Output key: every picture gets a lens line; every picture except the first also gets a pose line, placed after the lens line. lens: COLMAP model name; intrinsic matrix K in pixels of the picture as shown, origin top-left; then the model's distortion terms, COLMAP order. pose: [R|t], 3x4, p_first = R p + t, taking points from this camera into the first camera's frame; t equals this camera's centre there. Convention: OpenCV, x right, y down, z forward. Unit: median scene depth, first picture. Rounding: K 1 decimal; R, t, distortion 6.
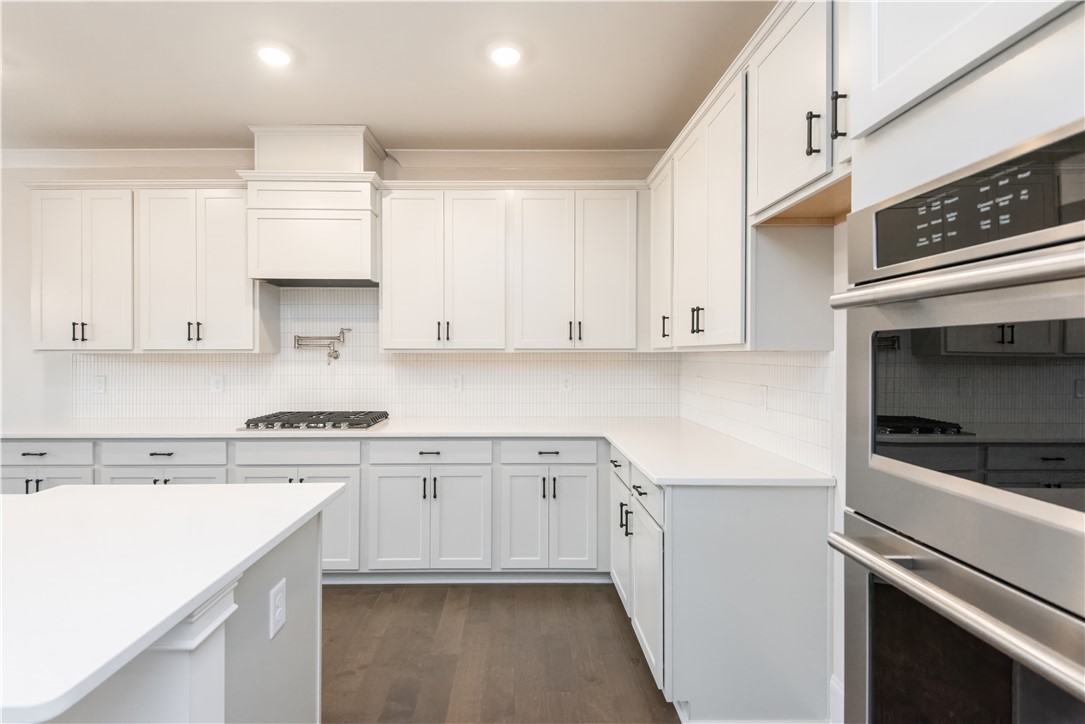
lens RADIAL K [[500.2, 0, 530.8], [0, 500.2, 355.3], [0, 0, 1]] dist [0.023745, -0.011880]
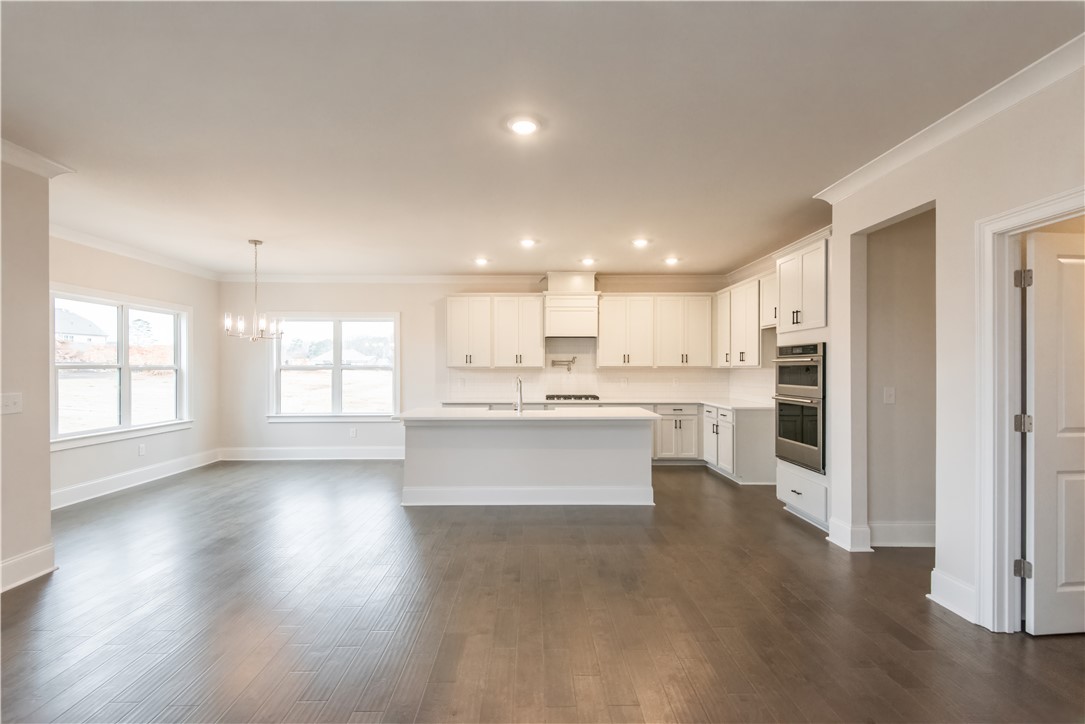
lens RADIAL K [[500.2, 0, 544.1], [0, 500.2, 368.0], [0, 0, 1]] dist [0.023745, -0.011880]
pose [[0.999964, 0.000801, -0.008442, -0.551276], [-0.000836, 0.999991, -0.004154, 0.004110], [0.008439, 0.004161, 0.999956, -1.329954]]
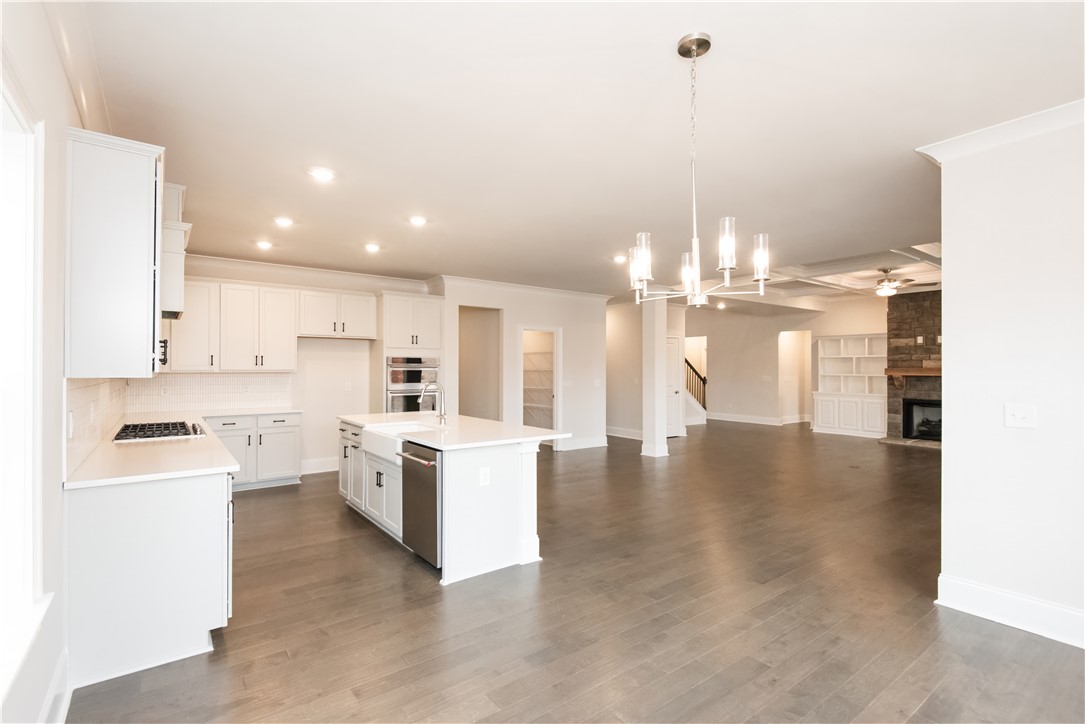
lens RADIAL K [[500.2, 0, 532.1], [0, 500.2, 366.2], [0, 0, 1]] dist [0.023745, -0.011880]
pose [[-0.540393, 0.007198, 0.841382, -2.048150], [0.004614, 0.999974, -0.005591, -0.011315], [-0.841400, 0.000861, -0.540412, 0.853762]]
